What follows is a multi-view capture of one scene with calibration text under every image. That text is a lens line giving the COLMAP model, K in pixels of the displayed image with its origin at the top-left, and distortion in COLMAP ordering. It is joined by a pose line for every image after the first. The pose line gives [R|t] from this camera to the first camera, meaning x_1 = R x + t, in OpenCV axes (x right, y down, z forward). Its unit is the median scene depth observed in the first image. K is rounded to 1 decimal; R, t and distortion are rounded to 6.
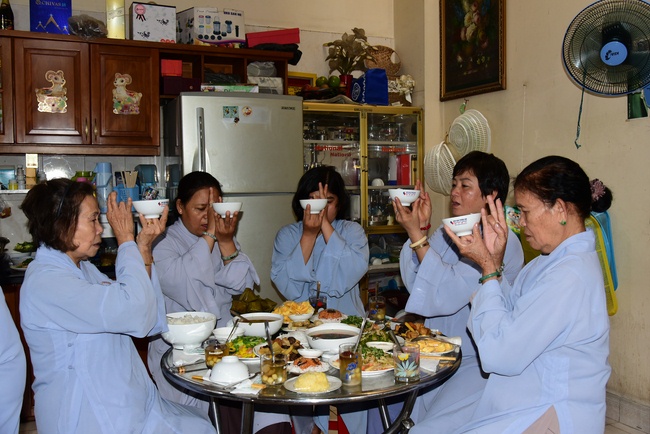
lens RADIAL K [[627.1, 0, 325.0], [0, 627.1, 217.0], [0, 0, 1]] dist [-0.002811, 0.001844]
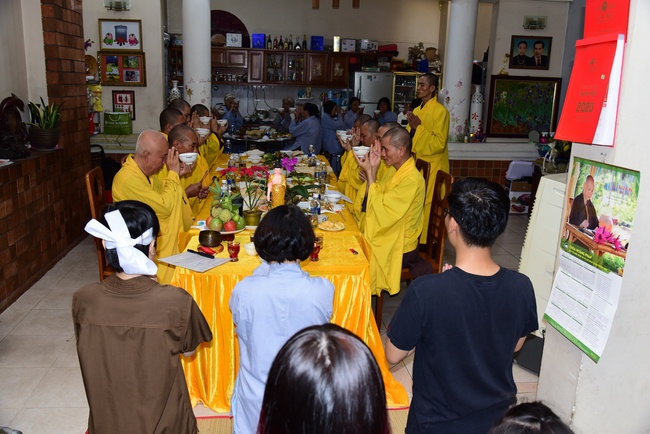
lens RADIAL K [[540.3, 0, 325.0], [0, 540.3, 217.0], [0, 0, 1]] dist [-0.046140, 0.003880]
pose [[0.959087, 0.100736, -0.264584, 0.391494], [-0.052771, 0.981787, 0.182509, 0.041918], [0.278150, -0.161079, 0.946935, -1.627865]]
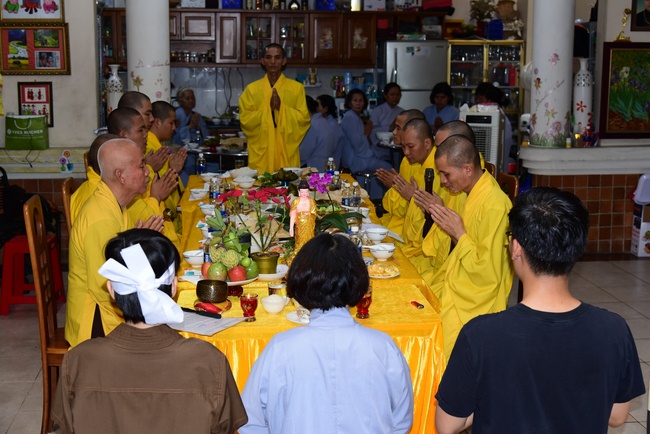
lens RADIAL K [[909.3, 0, 325.0], [0, 909.3, 217.0], [0, 0, 1]] dist [-0.033617, 0.002327]
pose [[0.958791, 0.056174, -0.278502, 0.391021], [-0.025291, 0.993242, 0.113270, 0.041613], [0.282983, -0.101559, 0.953733, -1.747395]]
